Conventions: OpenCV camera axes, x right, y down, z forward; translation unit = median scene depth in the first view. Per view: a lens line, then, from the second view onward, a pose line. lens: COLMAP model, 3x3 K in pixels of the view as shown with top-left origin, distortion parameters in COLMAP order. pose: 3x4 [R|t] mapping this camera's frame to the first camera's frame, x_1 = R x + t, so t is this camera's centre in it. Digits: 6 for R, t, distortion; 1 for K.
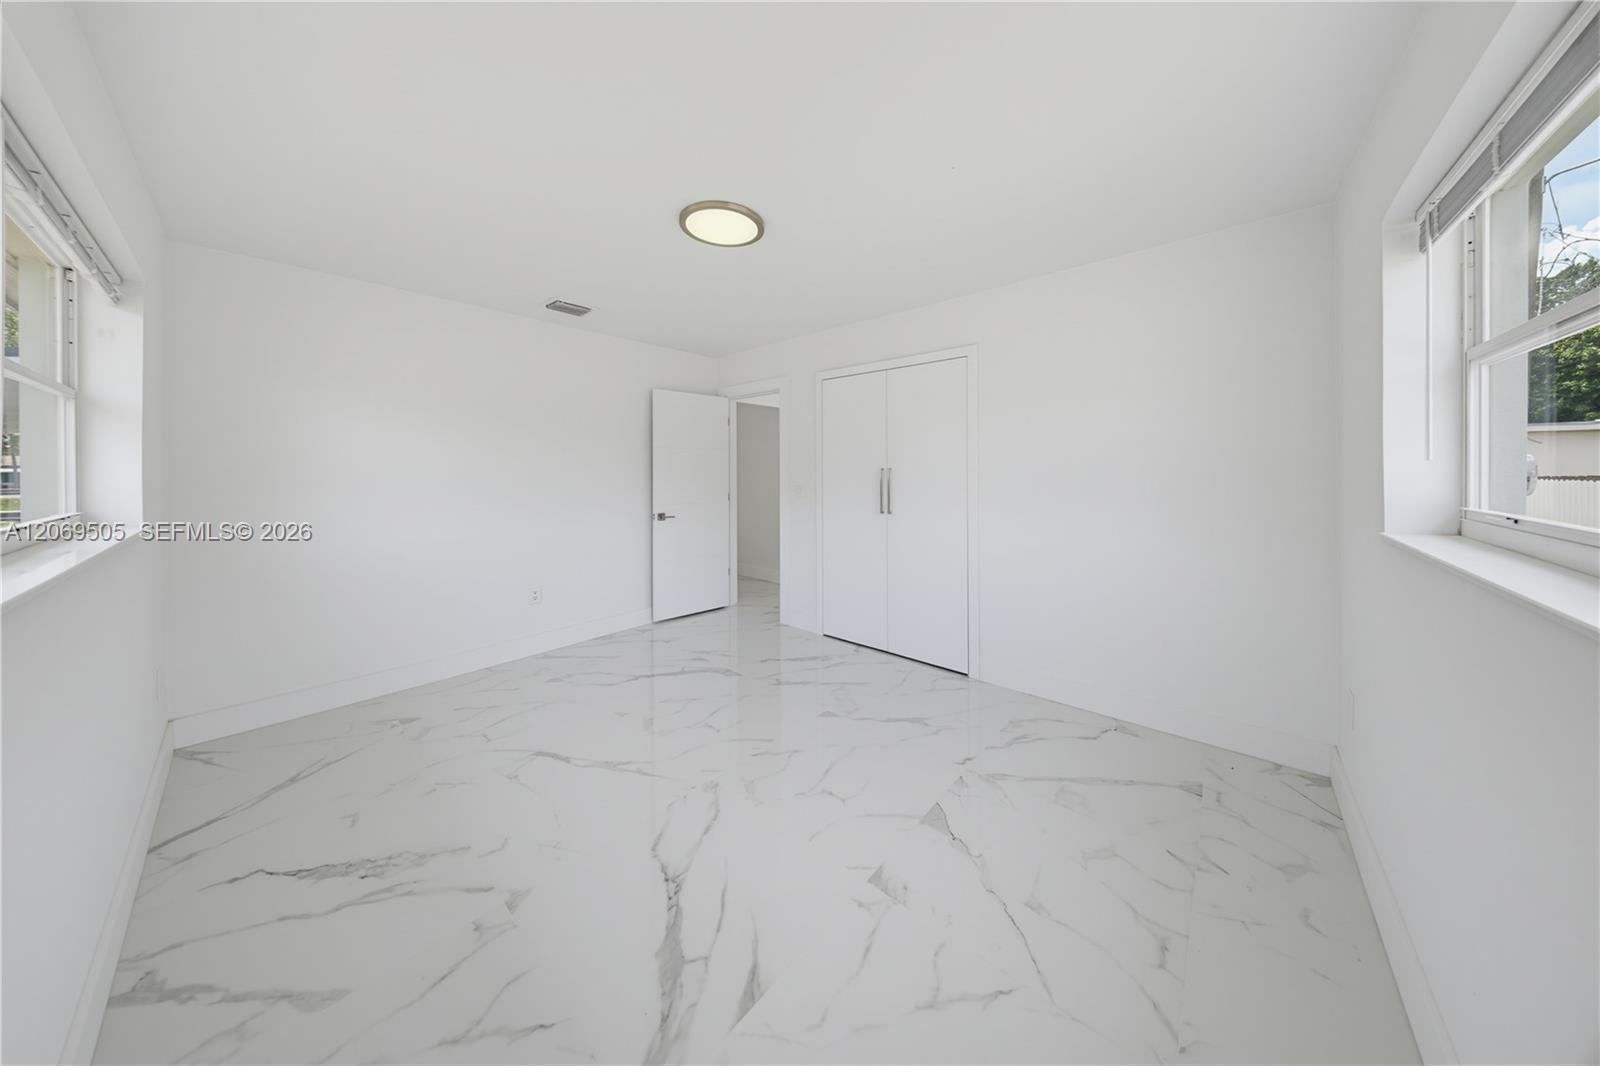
lens RADIAL K [[483.8, 0, 804.3], [0, 483.8, 476.0], [0, 0, 1]] dist [0.000879, -0.000005]
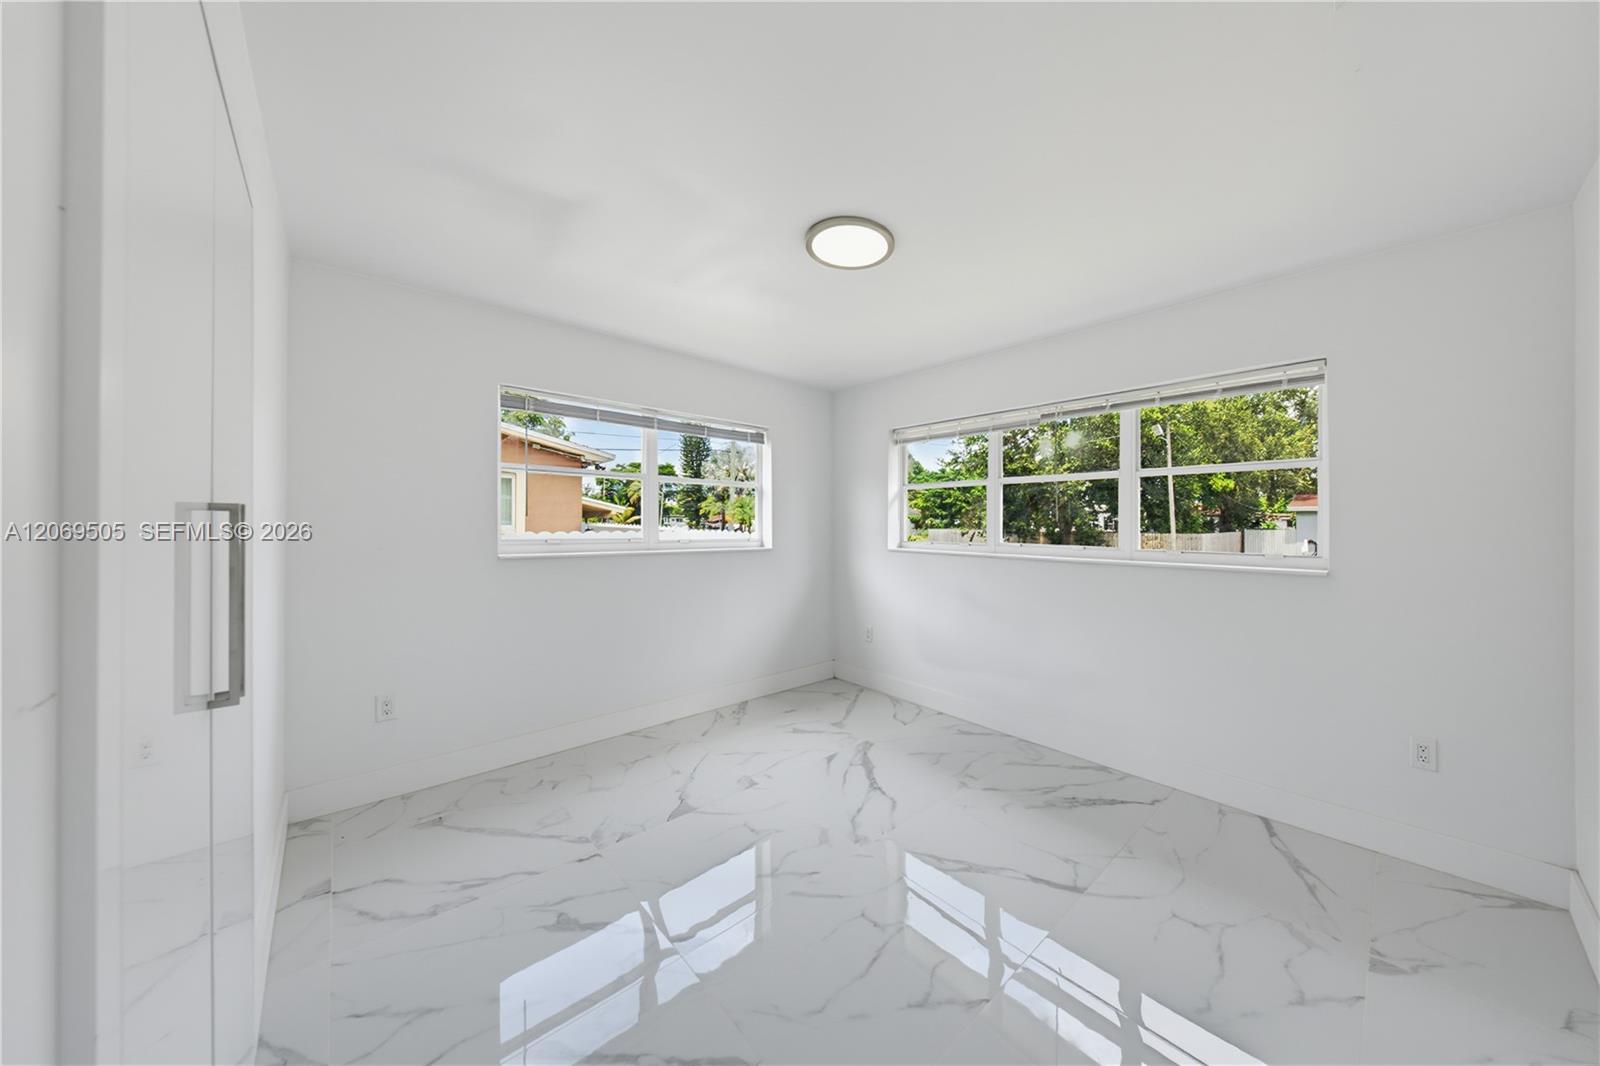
lens RADIAL K [[476.4, 0, 797.2], [0, 476.4, 506.3], [0, 0, 1]] dist [-0.000517, -0.000088]
pose [[-0.975877, 0.008059, 0.218172, -0.292136], [0.003050, 0.999724, -0.023289, -0.062480], [-0.218300, -0.022062, -0.975632, 2.079894]]
